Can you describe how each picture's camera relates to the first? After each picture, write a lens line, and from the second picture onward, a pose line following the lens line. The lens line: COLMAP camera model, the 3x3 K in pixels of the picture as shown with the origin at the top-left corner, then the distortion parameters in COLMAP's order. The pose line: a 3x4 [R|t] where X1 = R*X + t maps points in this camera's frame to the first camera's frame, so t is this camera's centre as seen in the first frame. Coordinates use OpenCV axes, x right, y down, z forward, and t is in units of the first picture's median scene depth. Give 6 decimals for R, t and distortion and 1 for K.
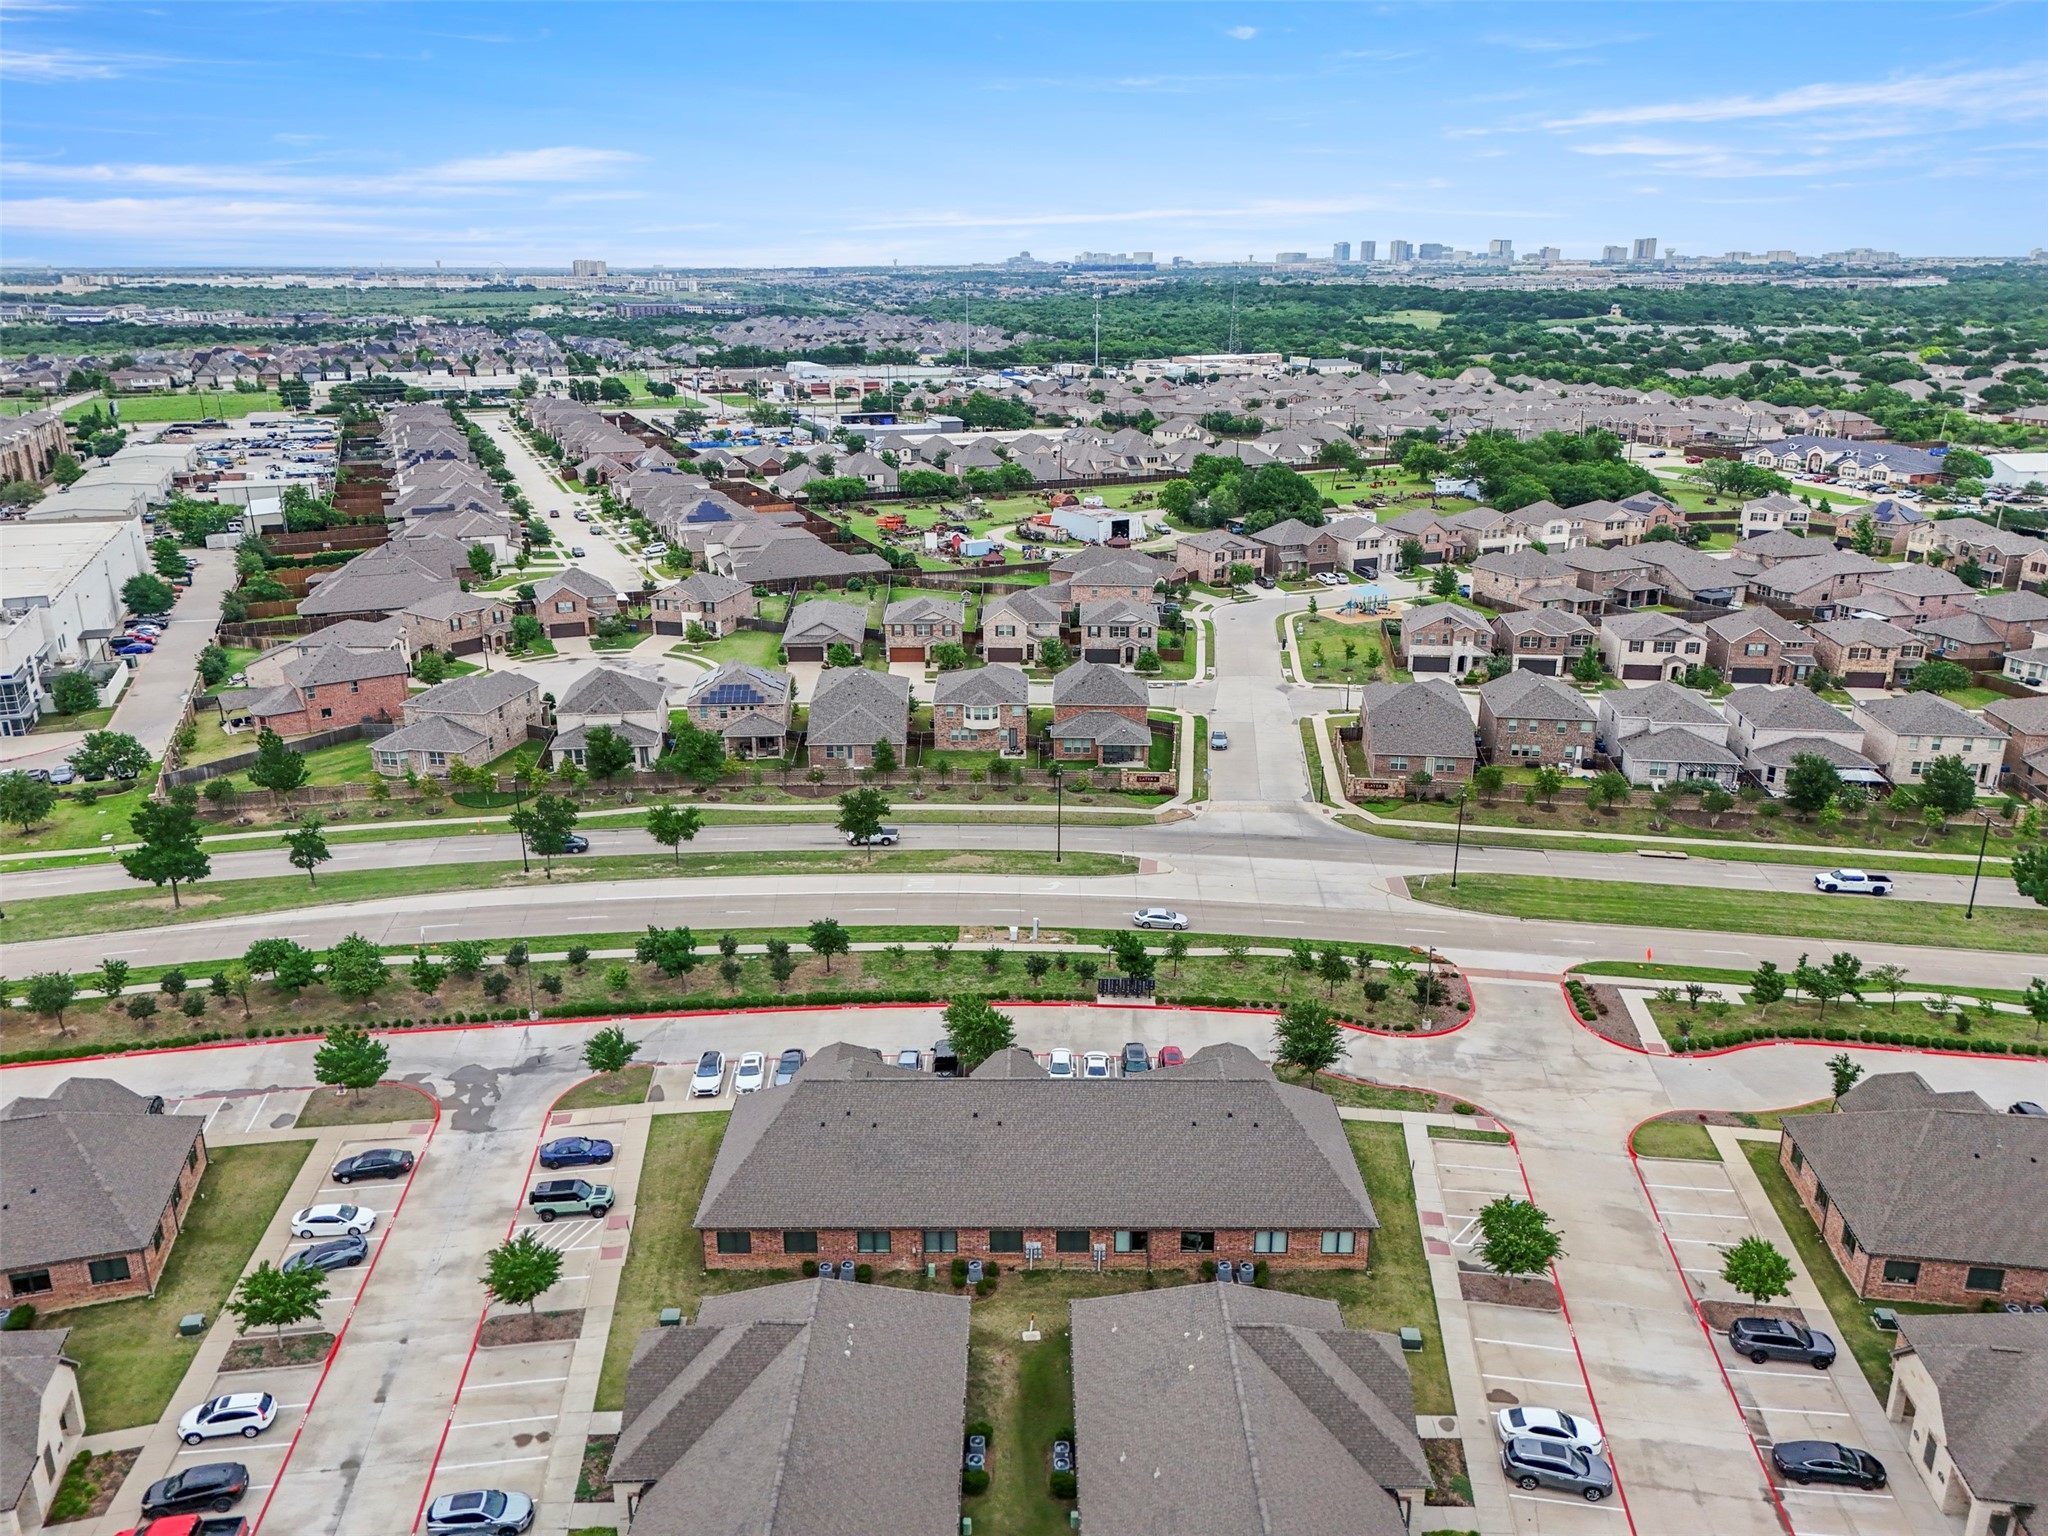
lens RADIAL K [[1510.3, 0, 1022.4], [0, 1510.3, 760.4], [0, 0, 1]] dist [0.076734, -0.067471]
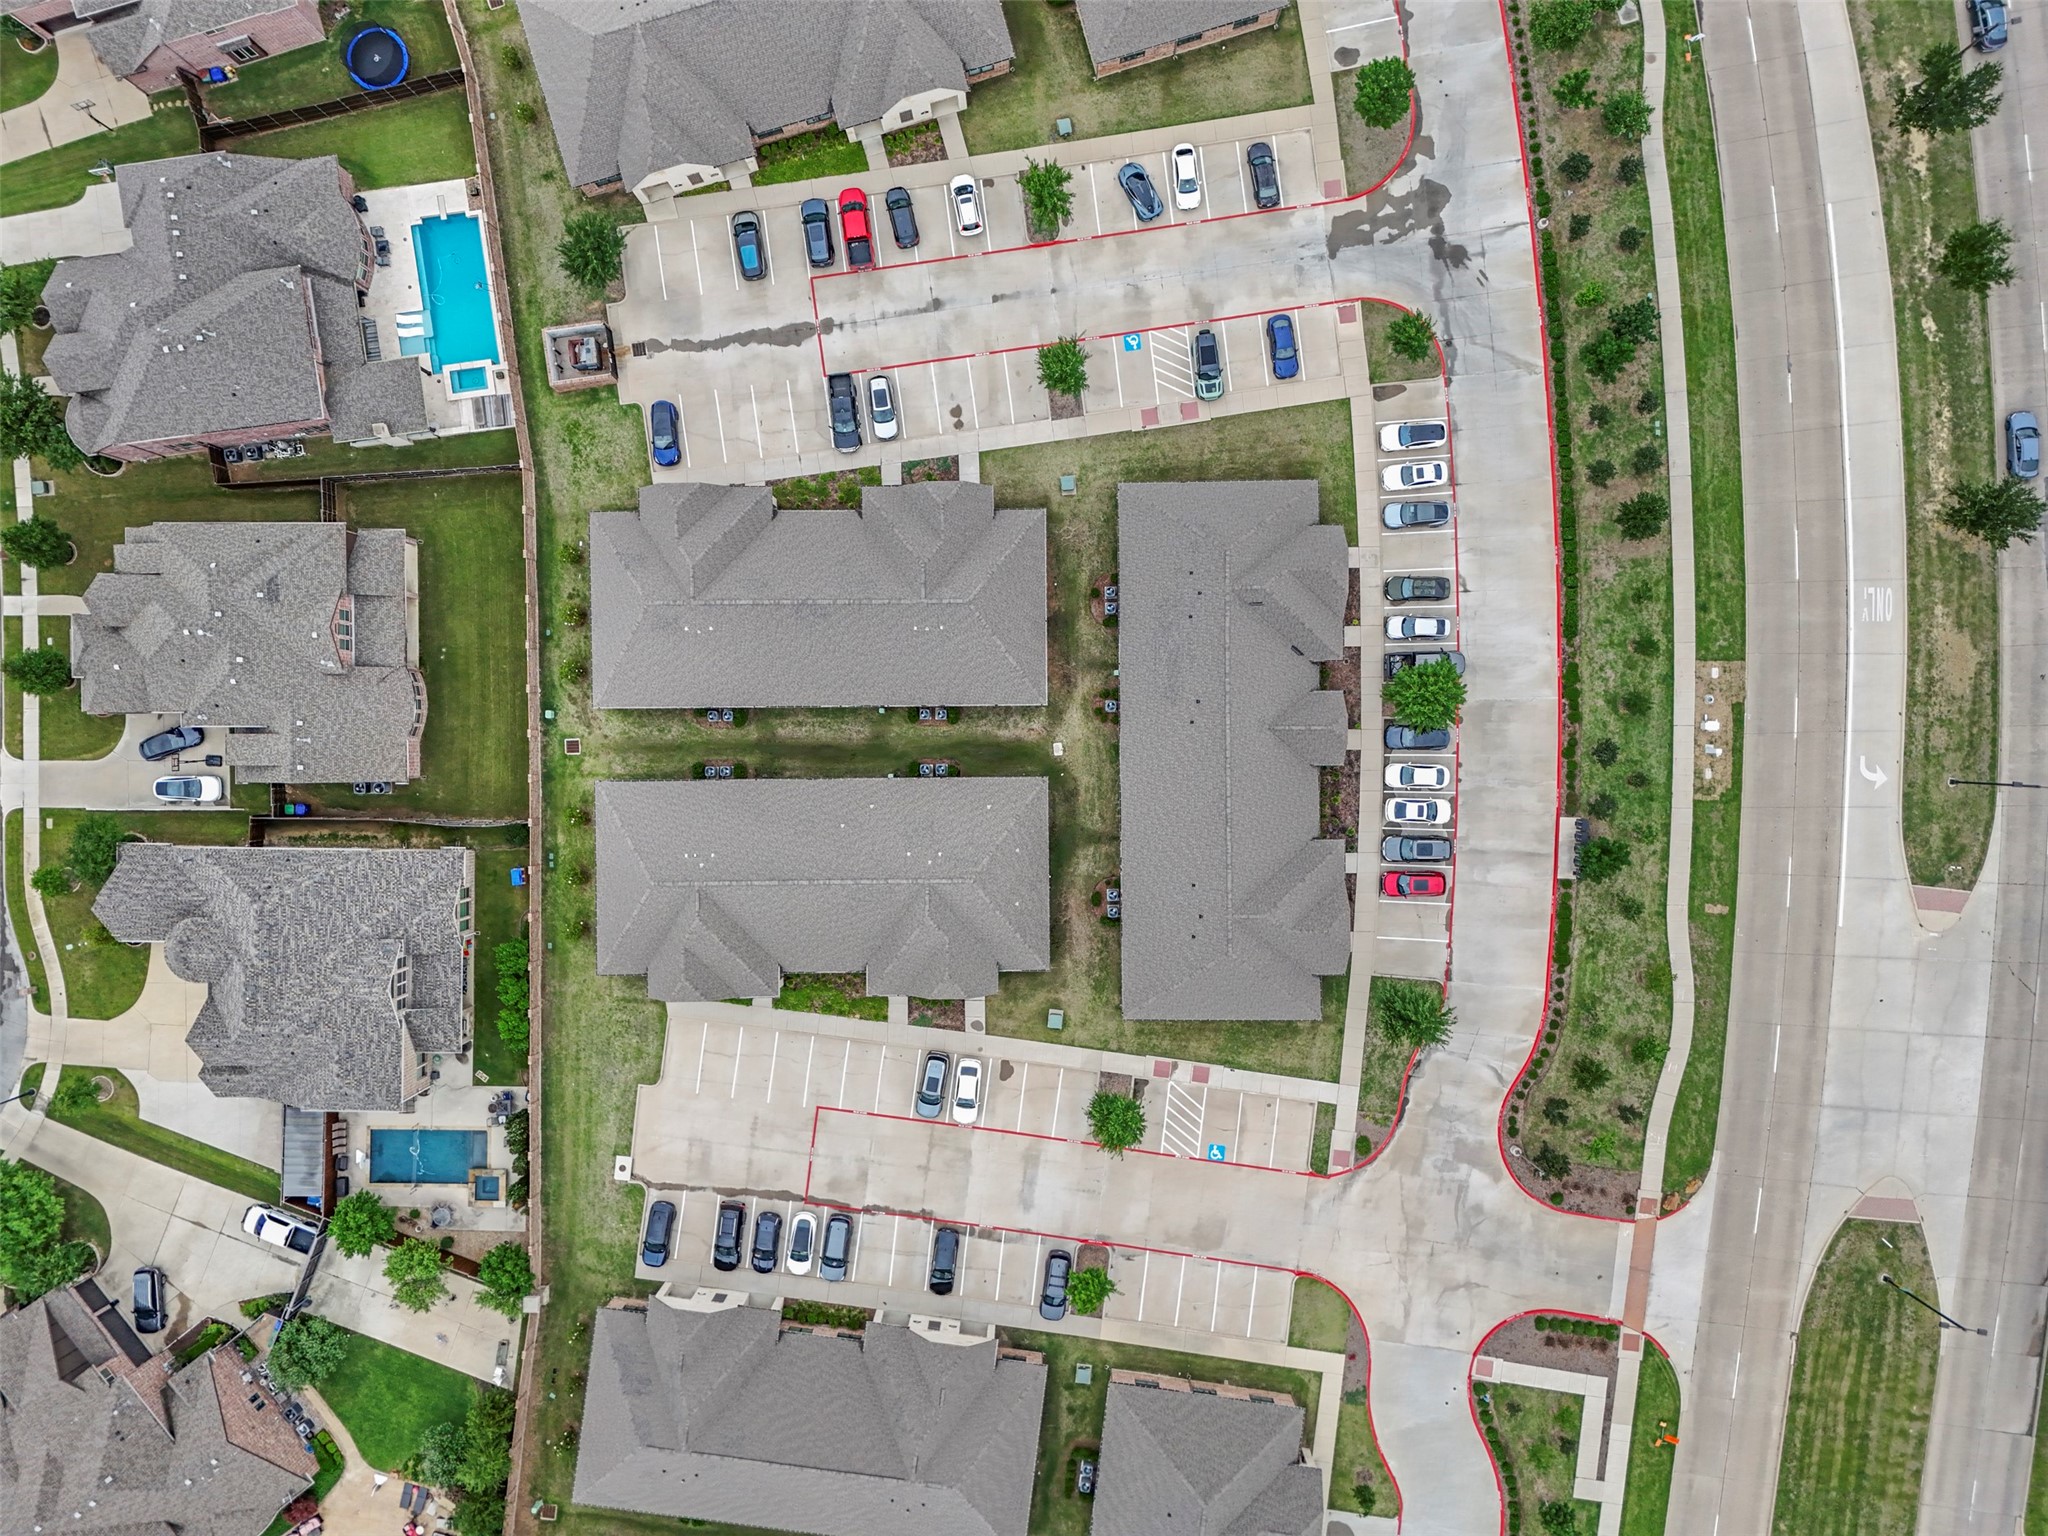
lens RADIAL K [[1510.3, 0, 1029.2], [0, 1510.3, 763.6], [0, 0, 1]] dist [0.076734, -0.067471]
pose [[0.009711, 0.999694, 0.022766, -0.008945], [-0.295445, -0.018882, 0.955173, -0.667961], [0.955311, -0.016002, 0.295171, 0.415285]]
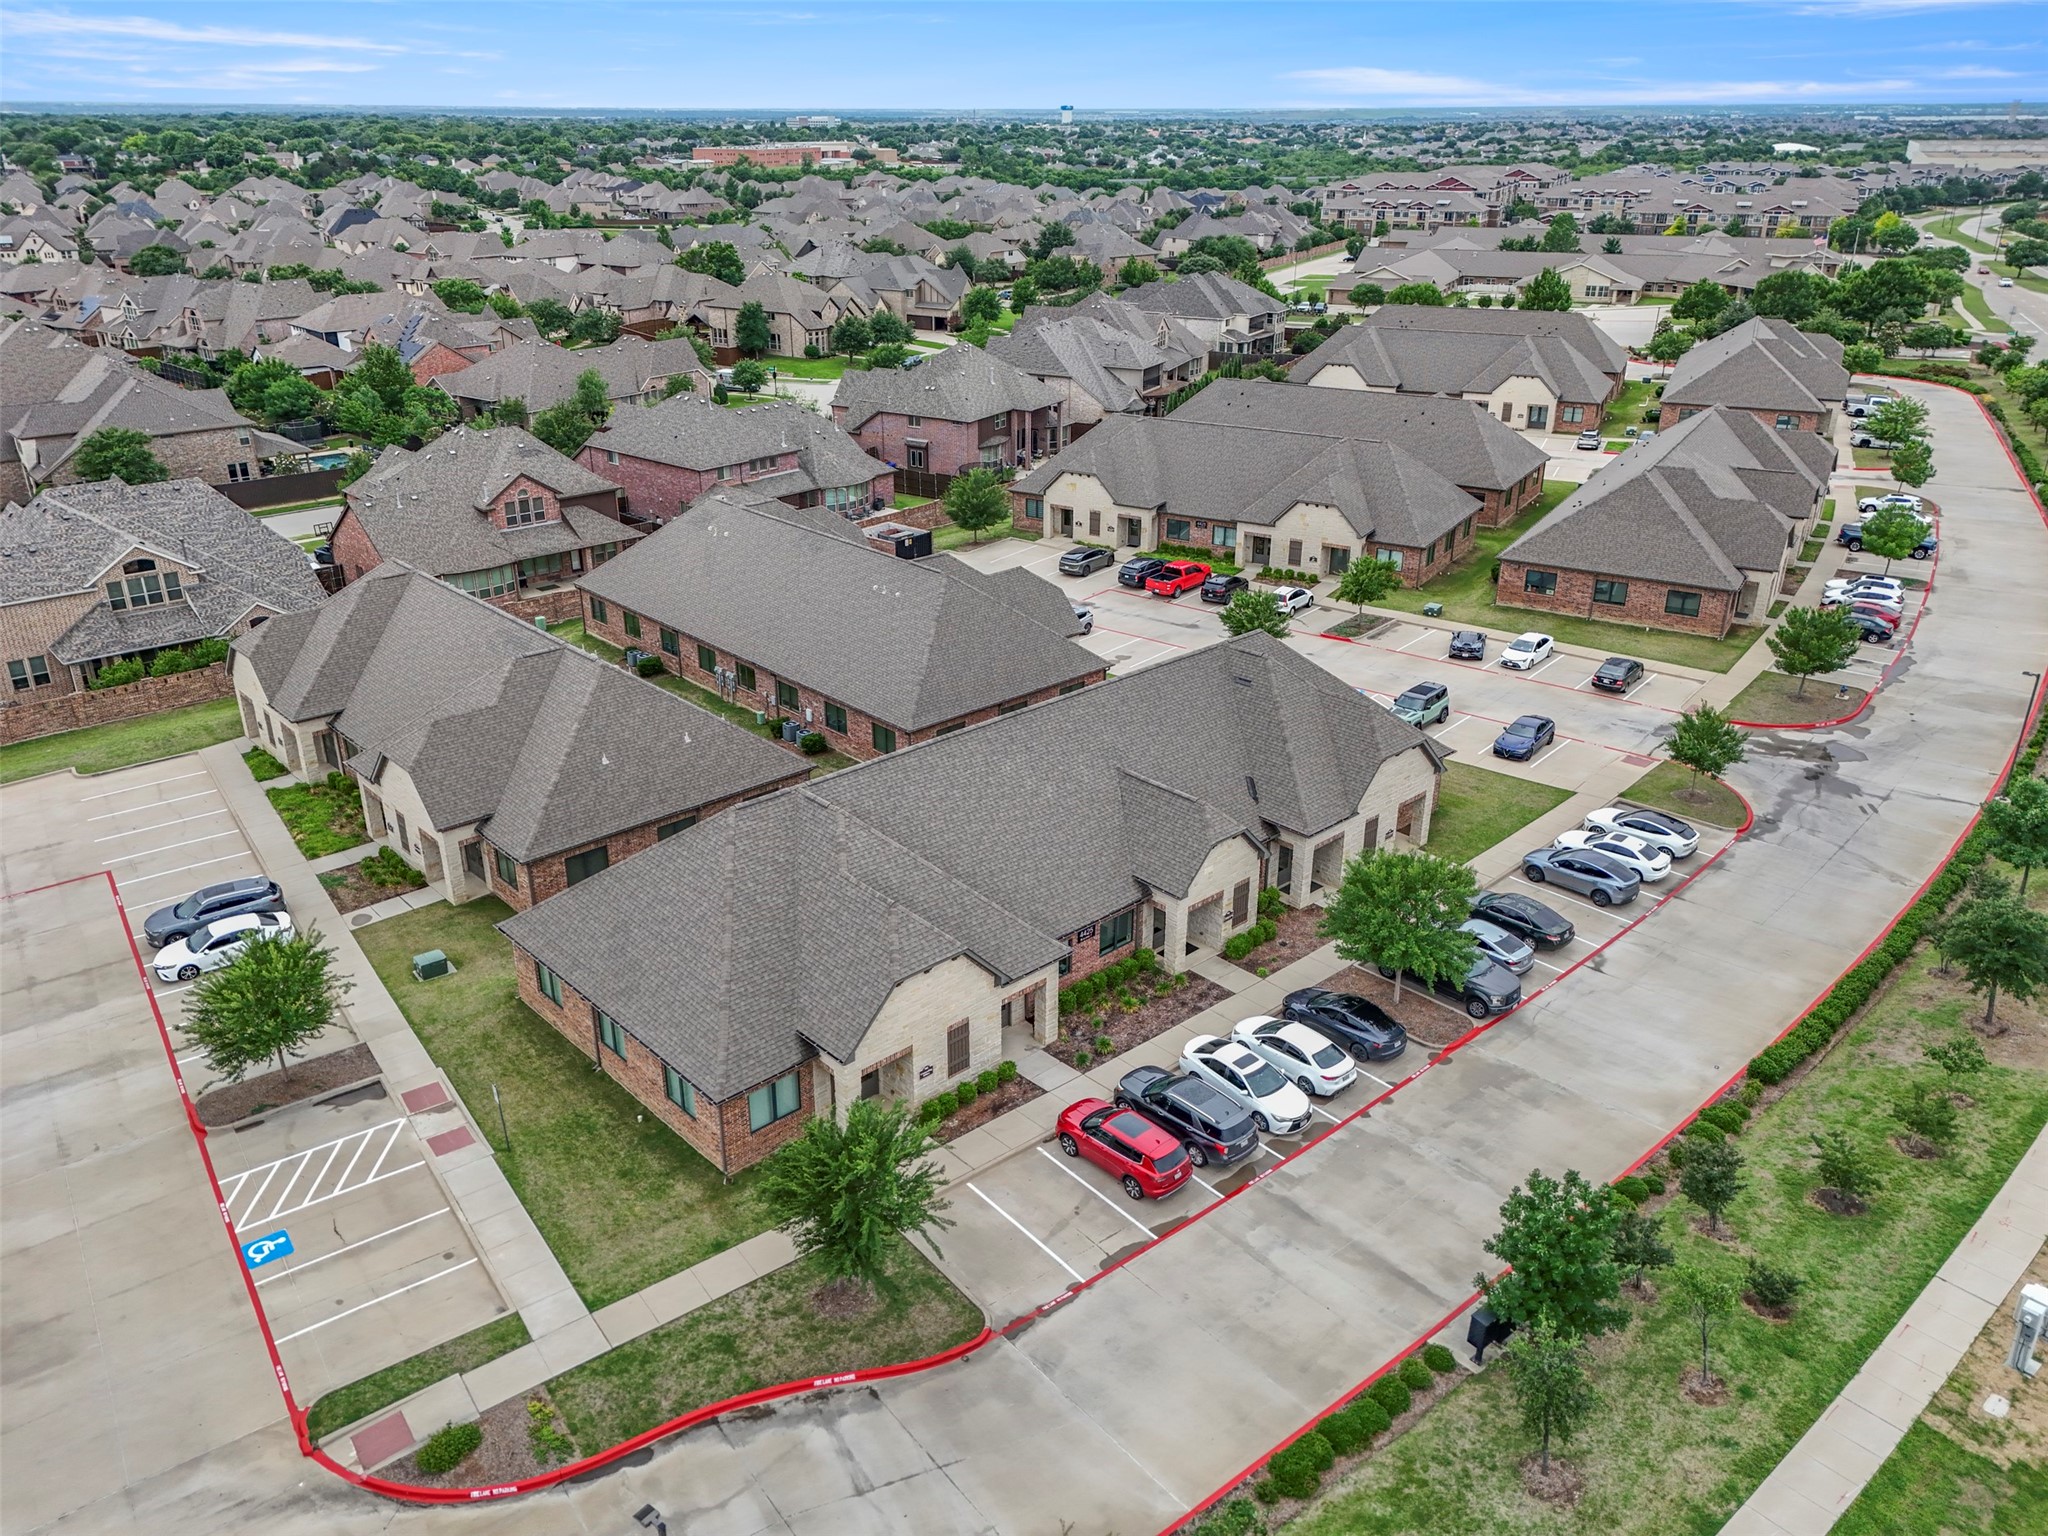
lens RADIAL K [[1510.3, 0, 1016.7], [0, 1510.3, 763.2], [0, 0, 1]] dist [0.076734, -0.067471]
pose [[-0.733337, 0.268666, -0.624529, 0.339674], [-0.213074, 0.781501, 0.586391, -0.118550], [0.645613, 0.563093, -0.515858, 1.073266]]
